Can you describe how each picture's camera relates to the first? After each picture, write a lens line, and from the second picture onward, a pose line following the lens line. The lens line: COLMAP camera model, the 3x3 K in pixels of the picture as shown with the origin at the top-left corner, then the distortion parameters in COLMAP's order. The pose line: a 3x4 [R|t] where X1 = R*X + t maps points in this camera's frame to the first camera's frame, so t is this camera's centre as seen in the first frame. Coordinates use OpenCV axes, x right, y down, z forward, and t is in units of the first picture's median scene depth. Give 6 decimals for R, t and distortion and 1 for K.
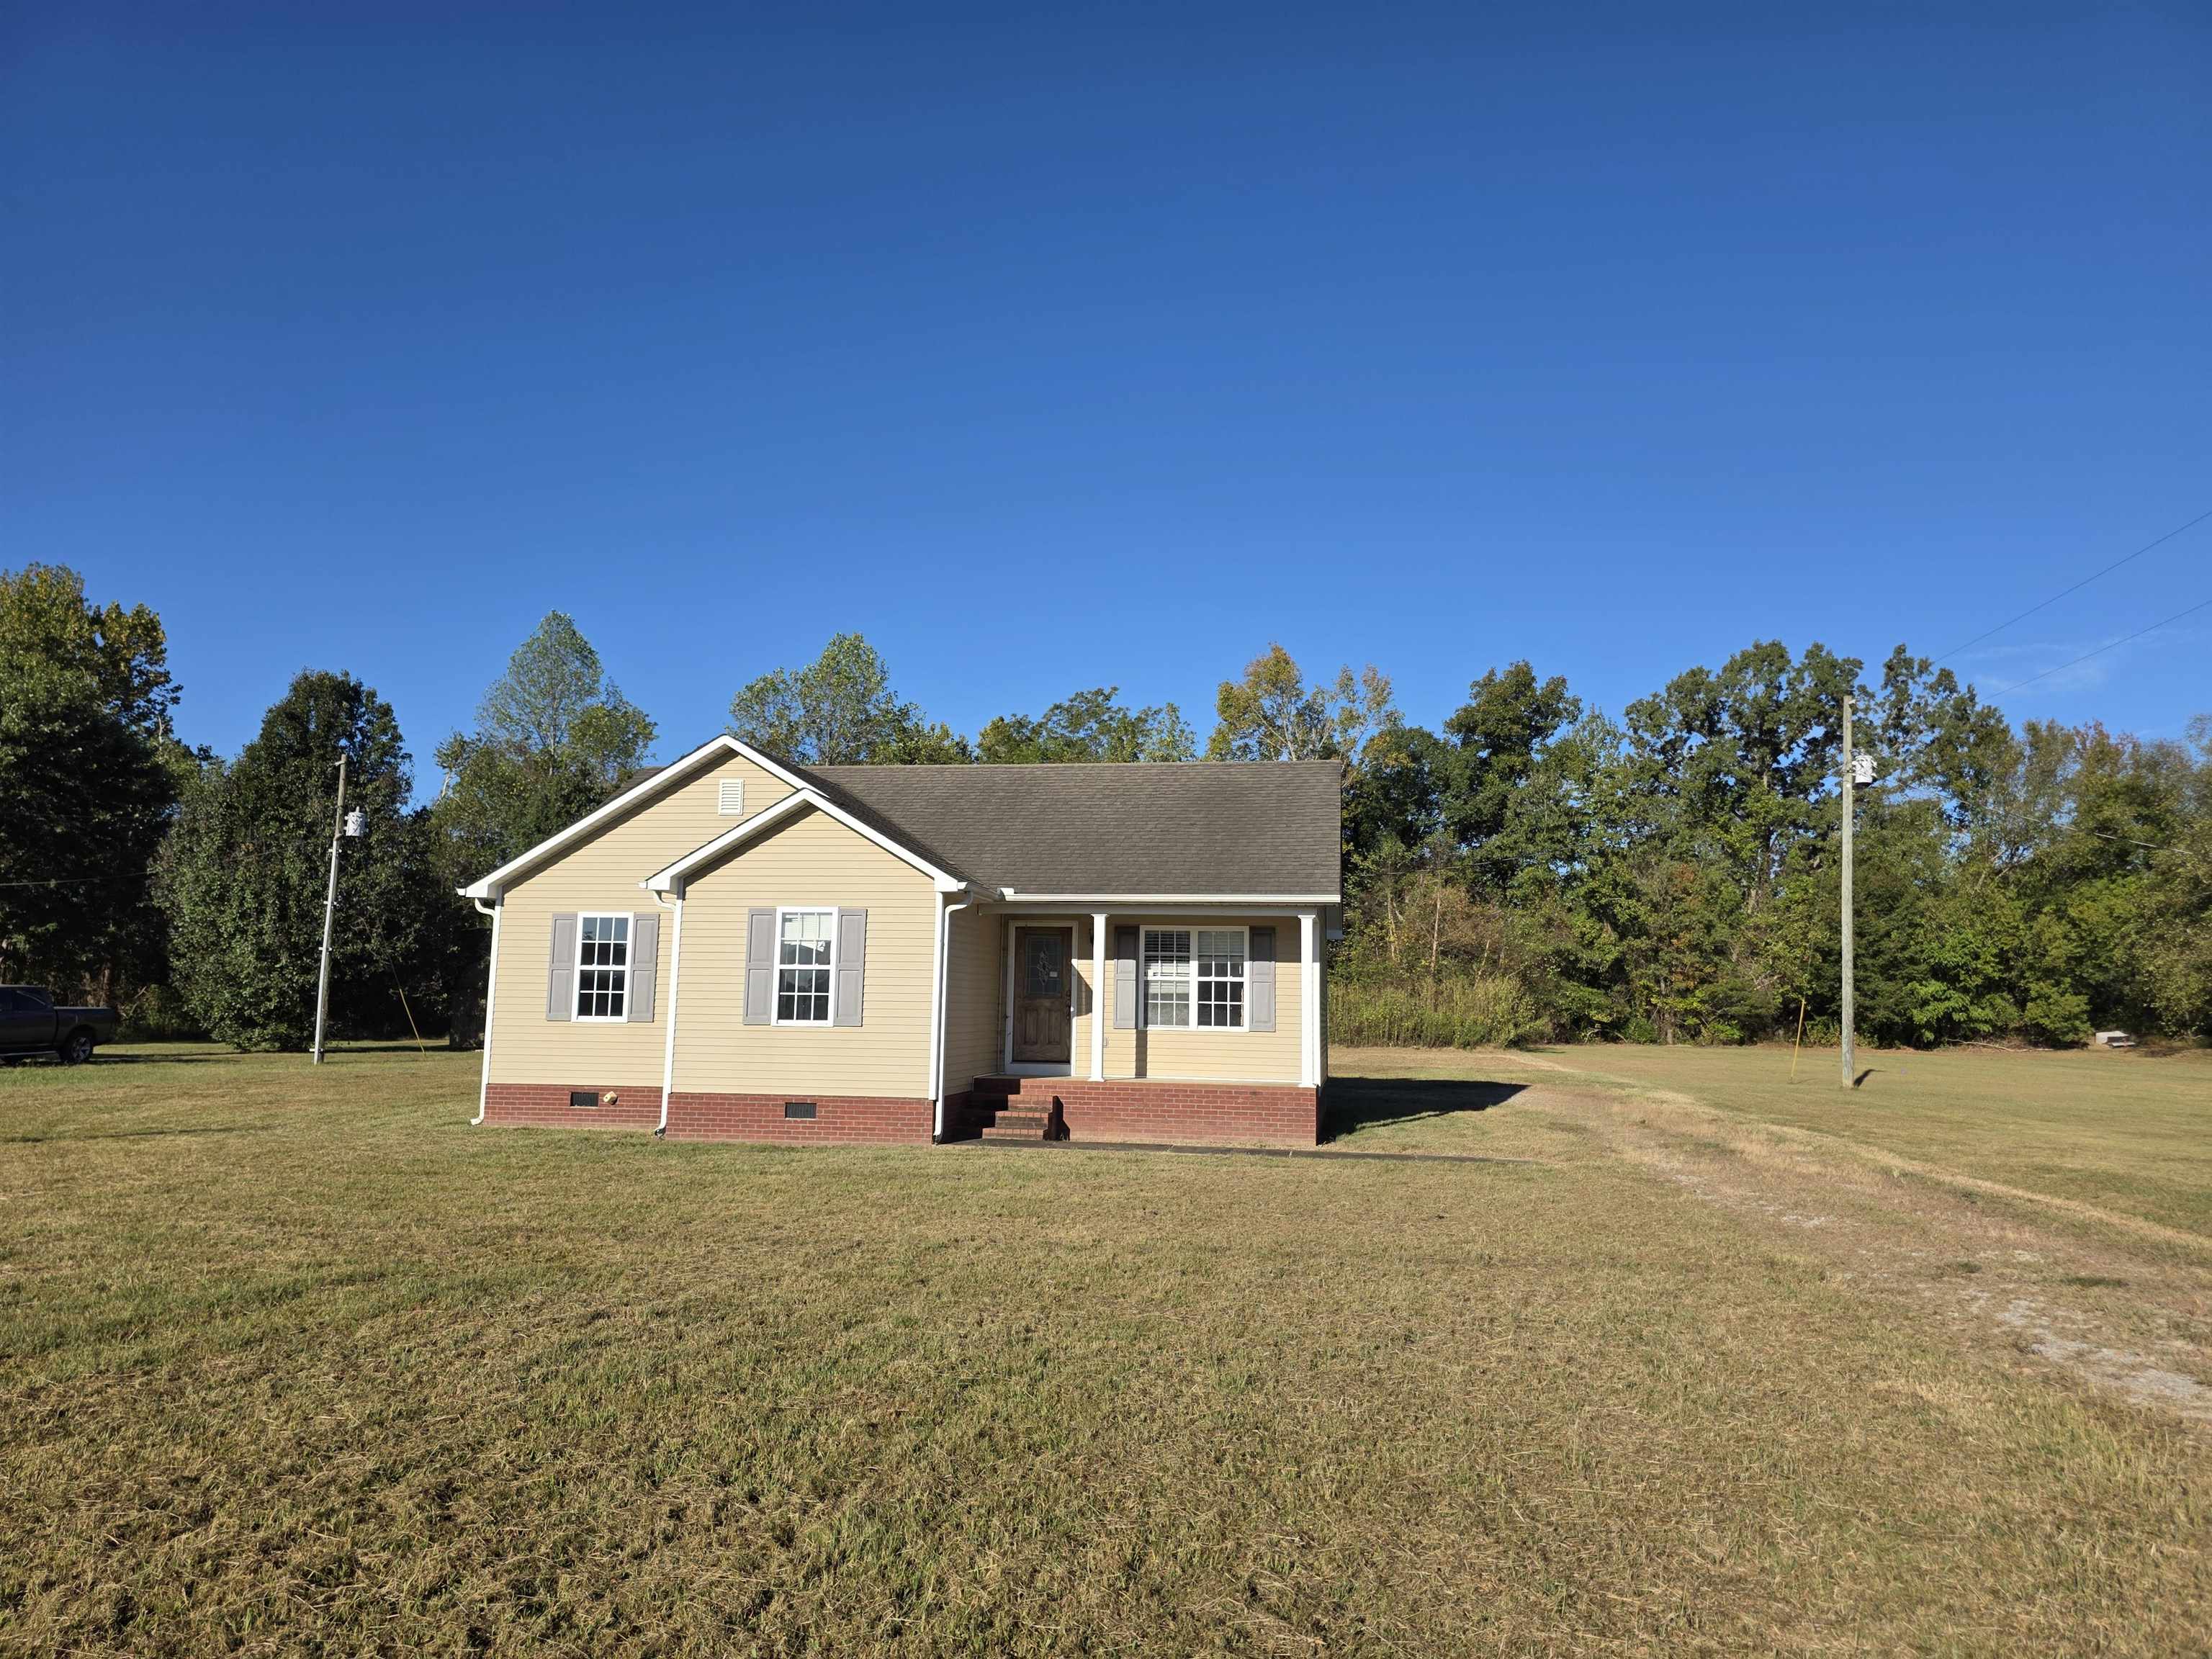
lens RADIAL K [[1461.4, 0, 1106.0], [0, 1461.4, 829.5], [0, 0, 1]] dist [0.167252, -0.000125]
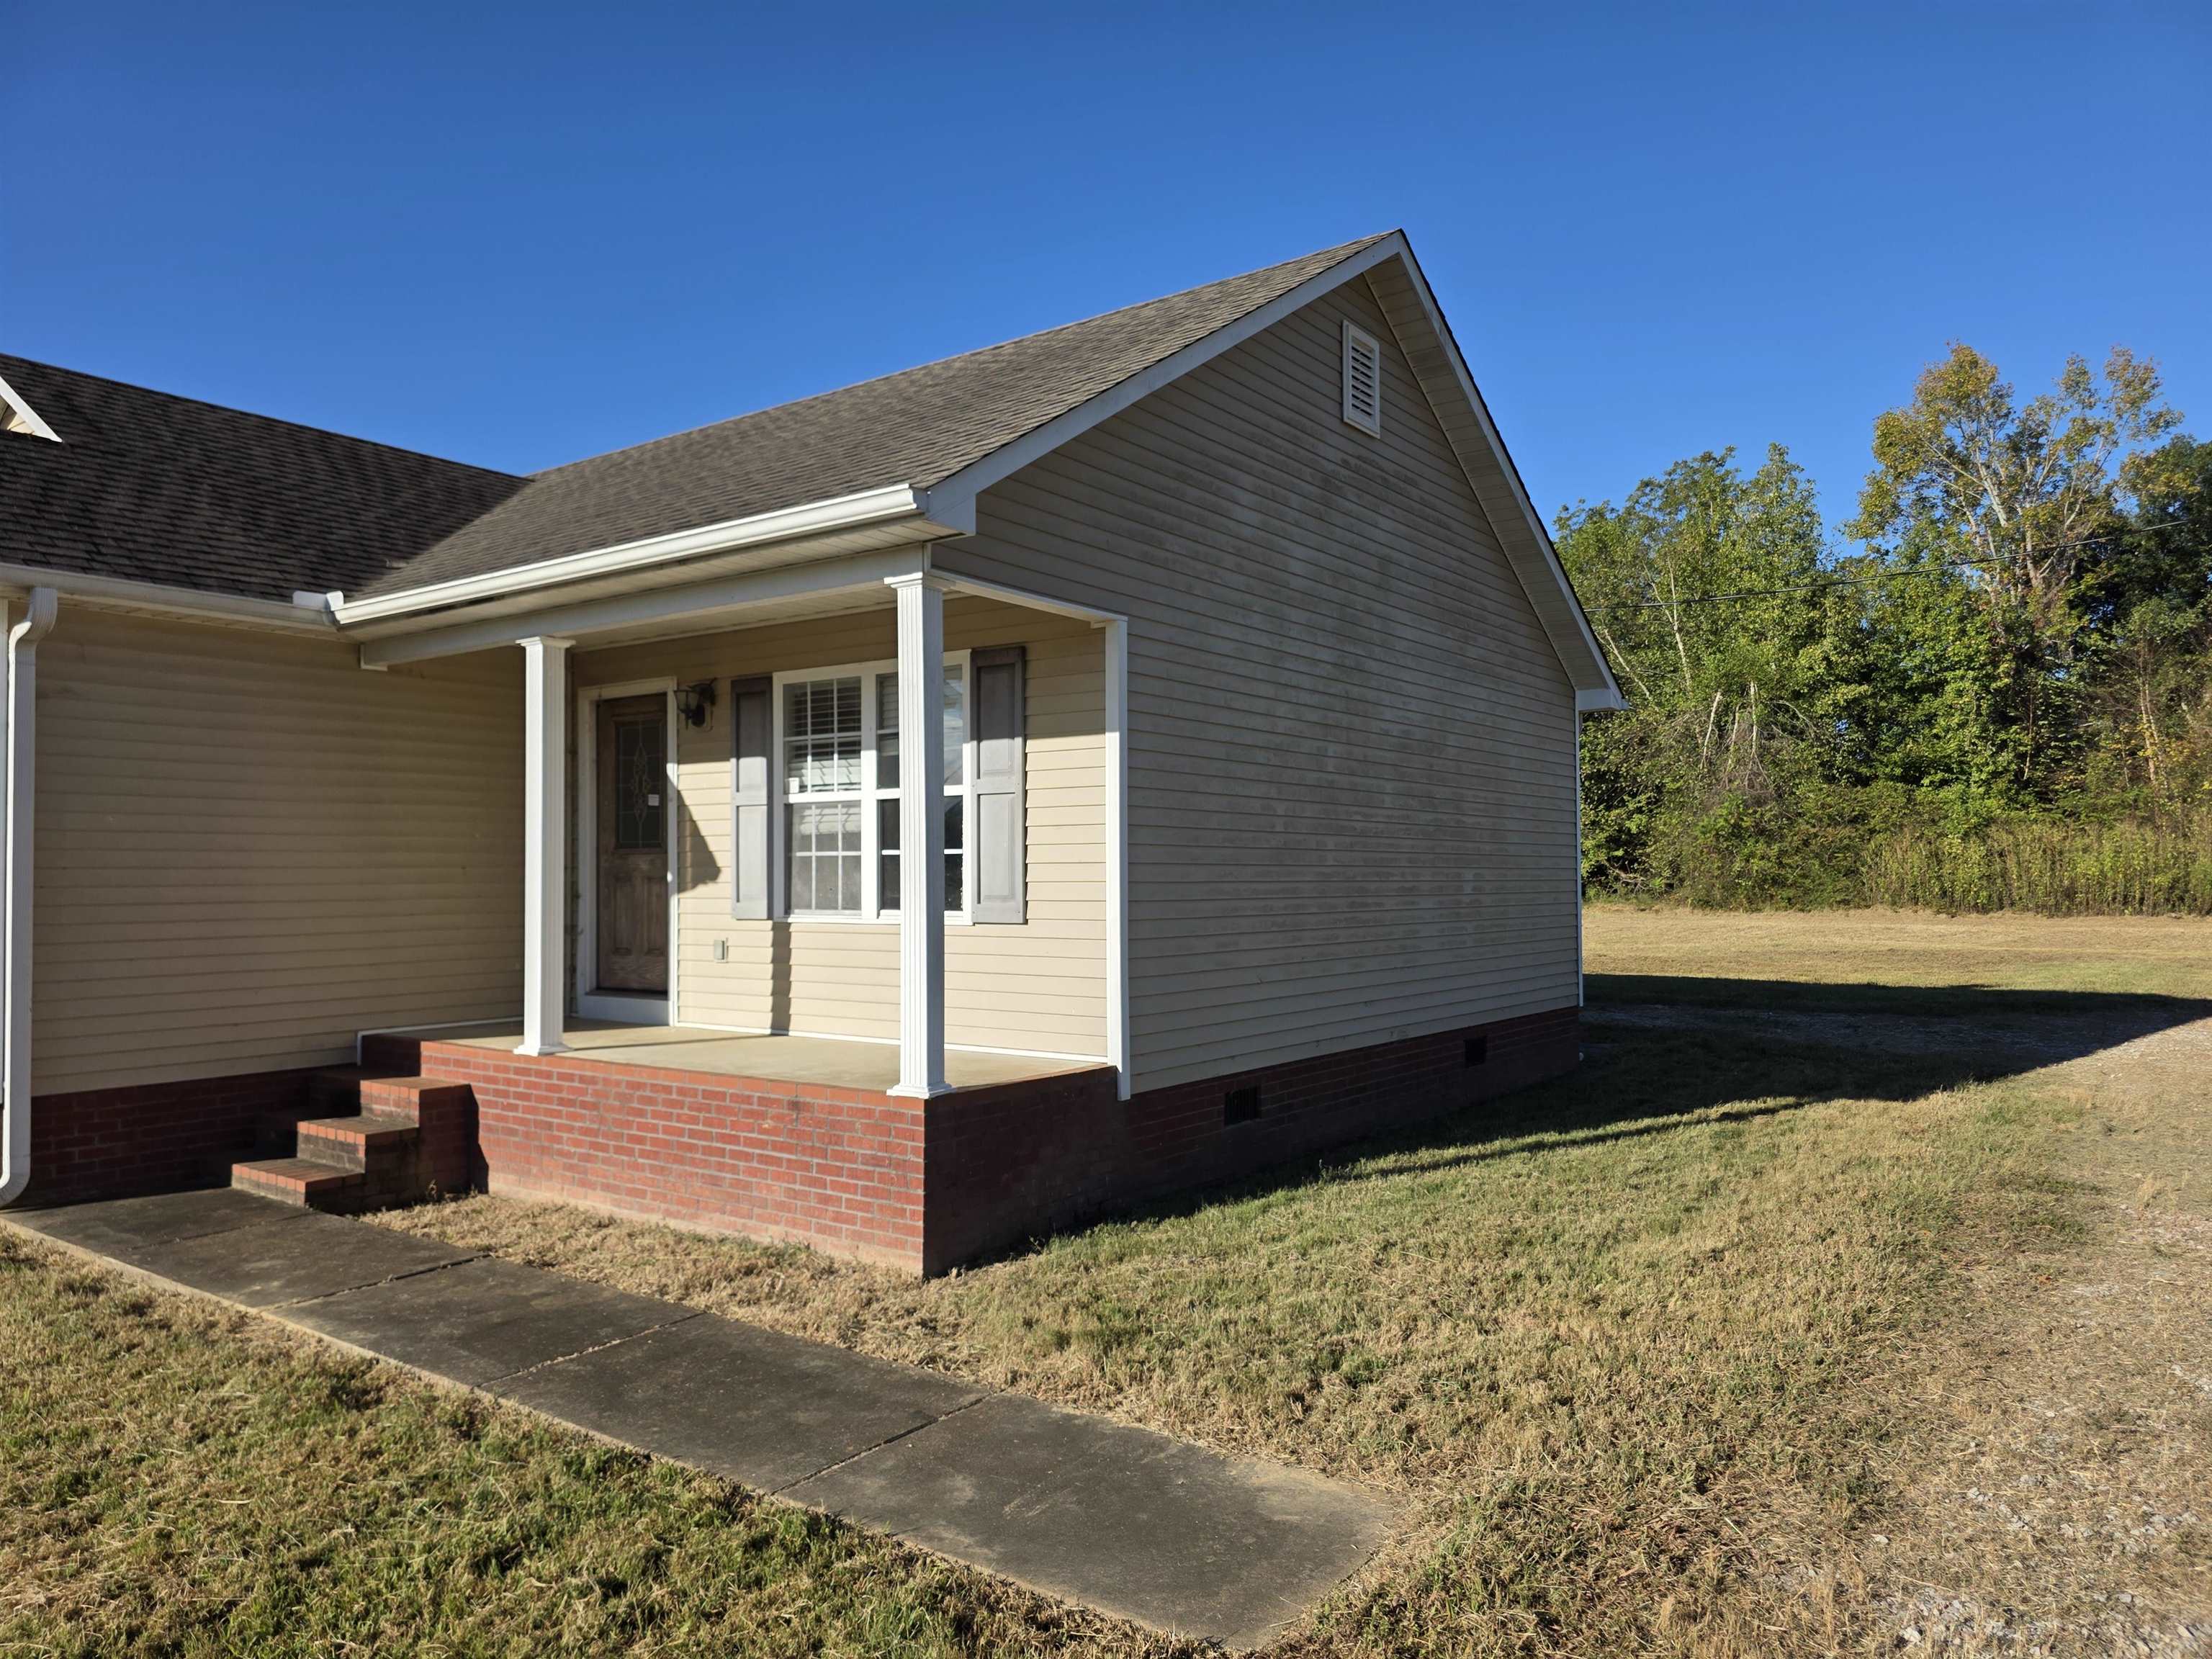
lens RADIAL K [[1482.0, 0, 1095.5], [0, 1482.0, 839.3], [0, 0, 1]] dist [0.030857, -0.030227]
pose [[0.886274, -0.031608, -0.462081, 0.072572], [0.076258, 0.994011, 0.078270, 0.021117], [0.456840, -0.104606, 0.883377, 0.162976]]
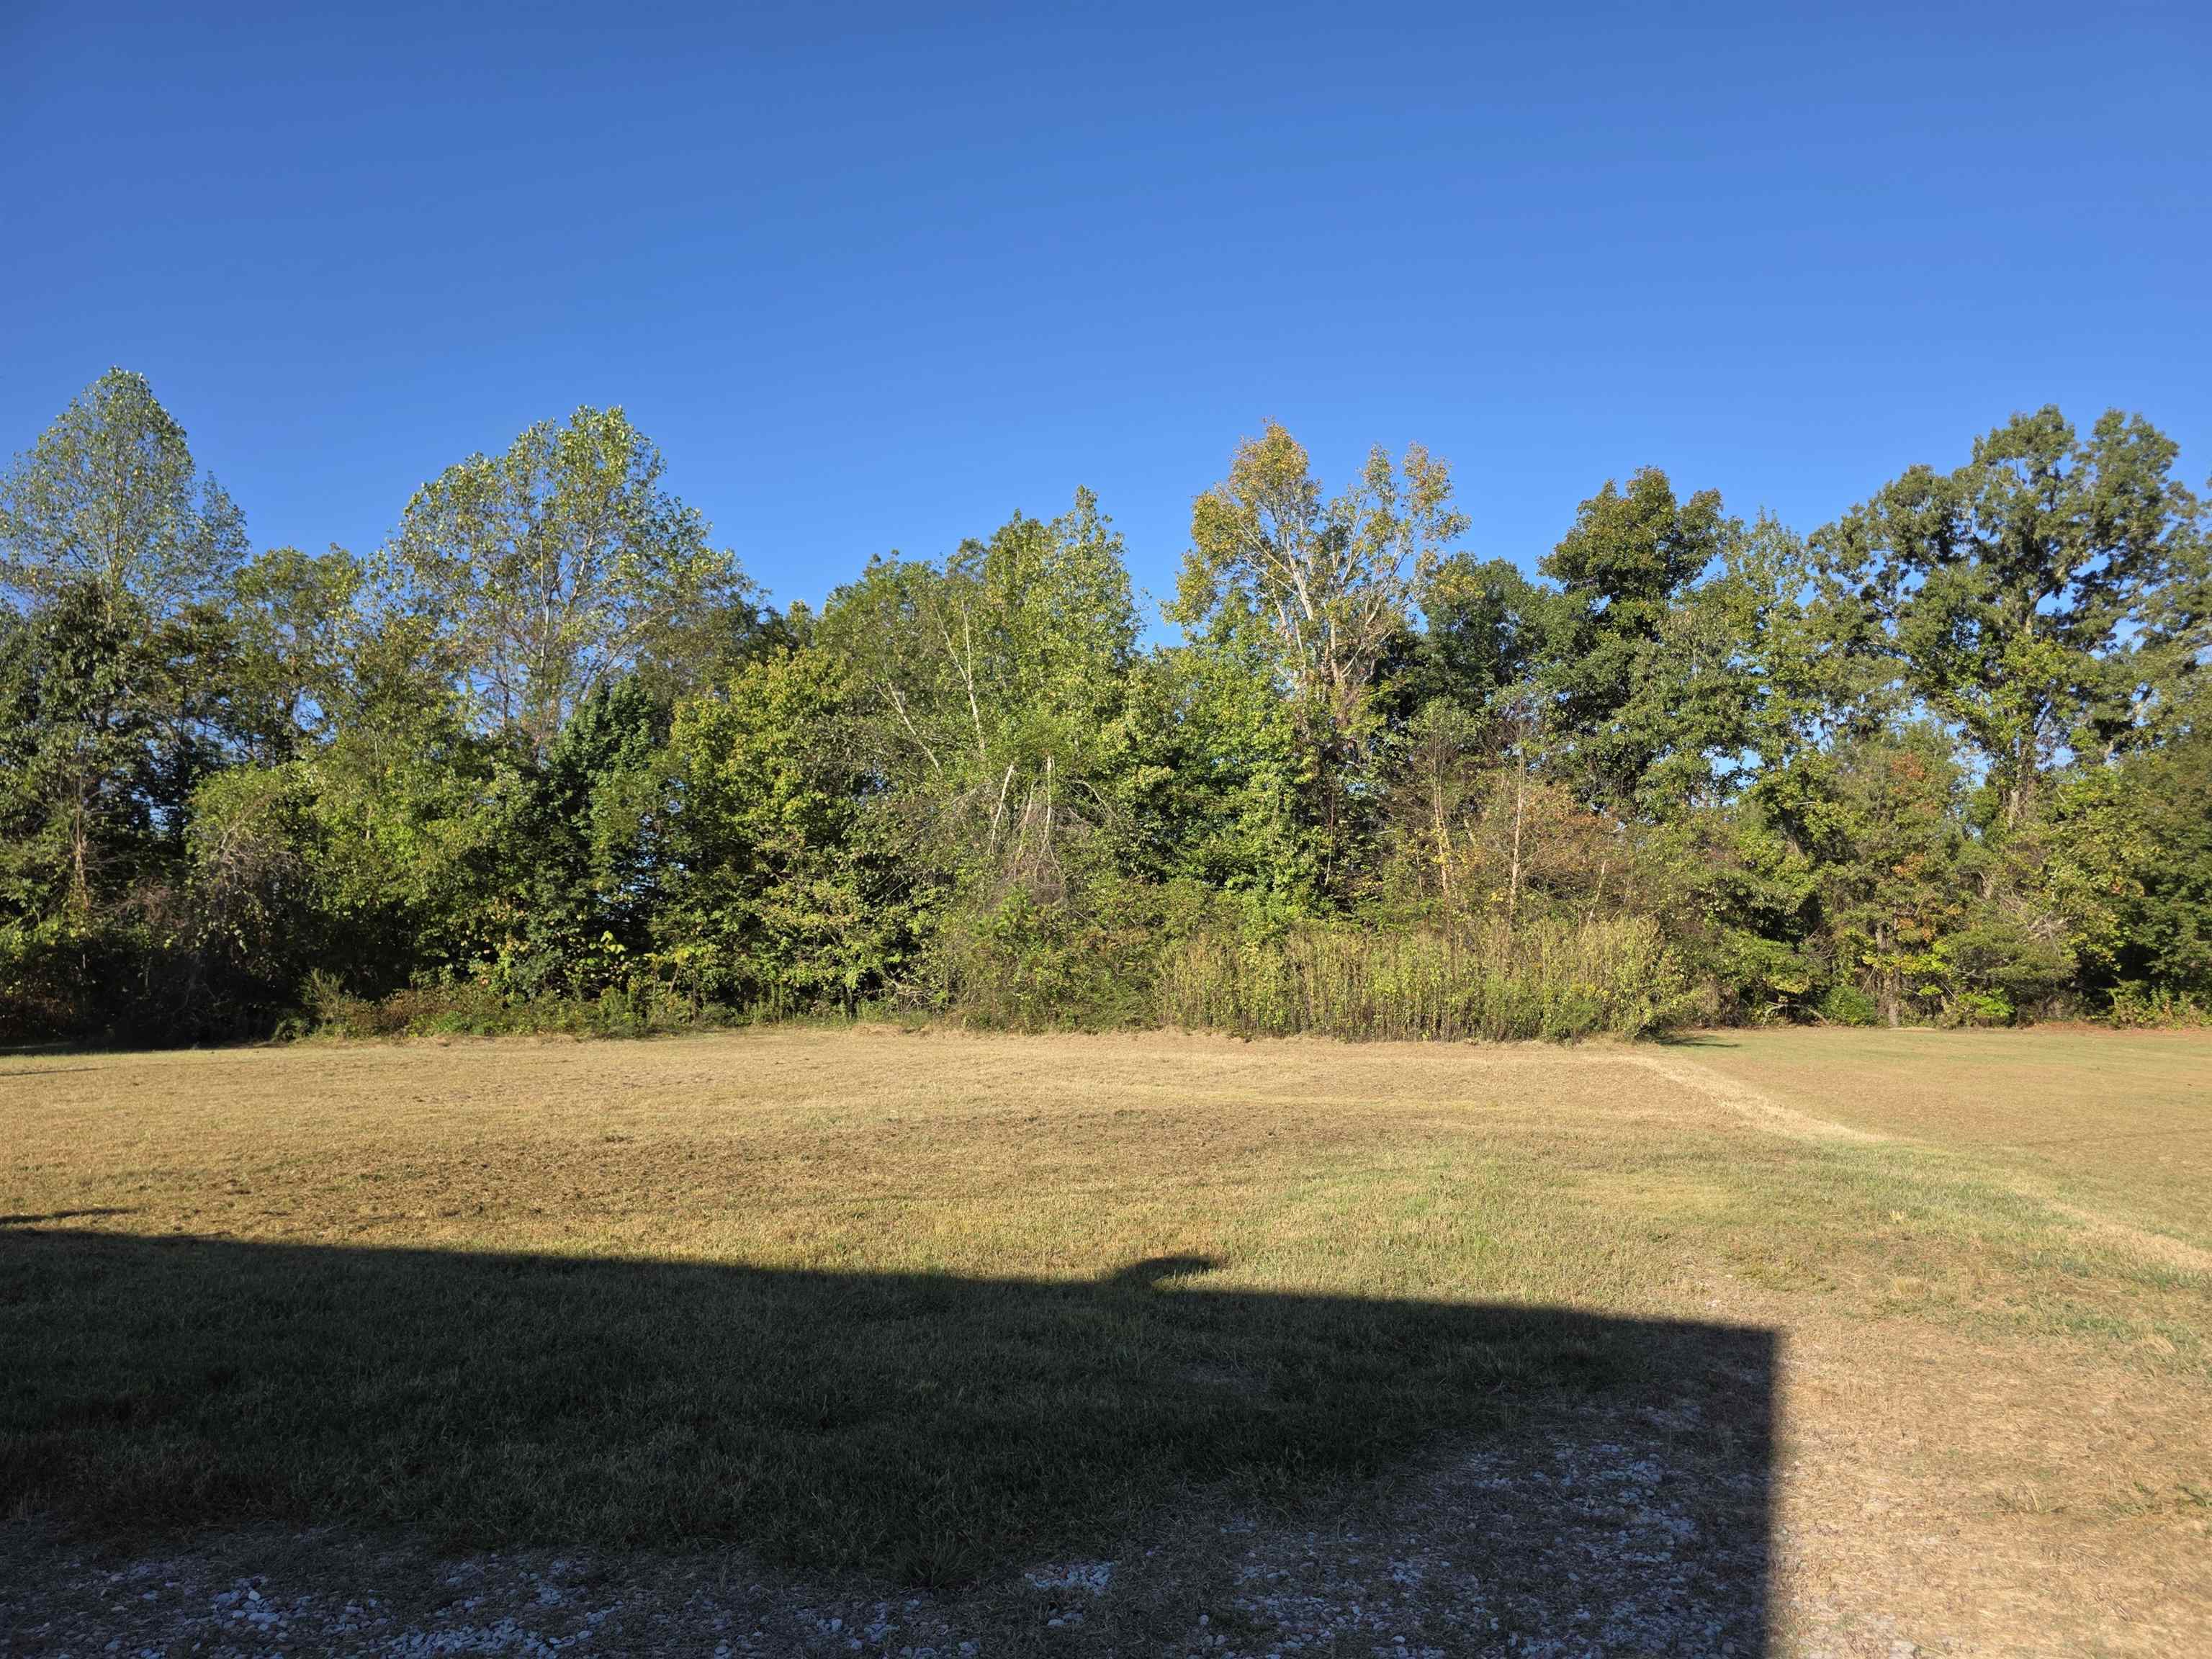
lens RADIAL K [[1477.5, 0, 1109.9], [0, 1477.5, 819.0], [0, 0, 1]] dist [0.085578, -0.002042]
pose [[0.997291, -0.014897, -0.072031, 0.088705], [0.015561, 0.999841, 0.008667, 0.043568], [0.071890, -0.009764, 0.997365, 0.331327]]
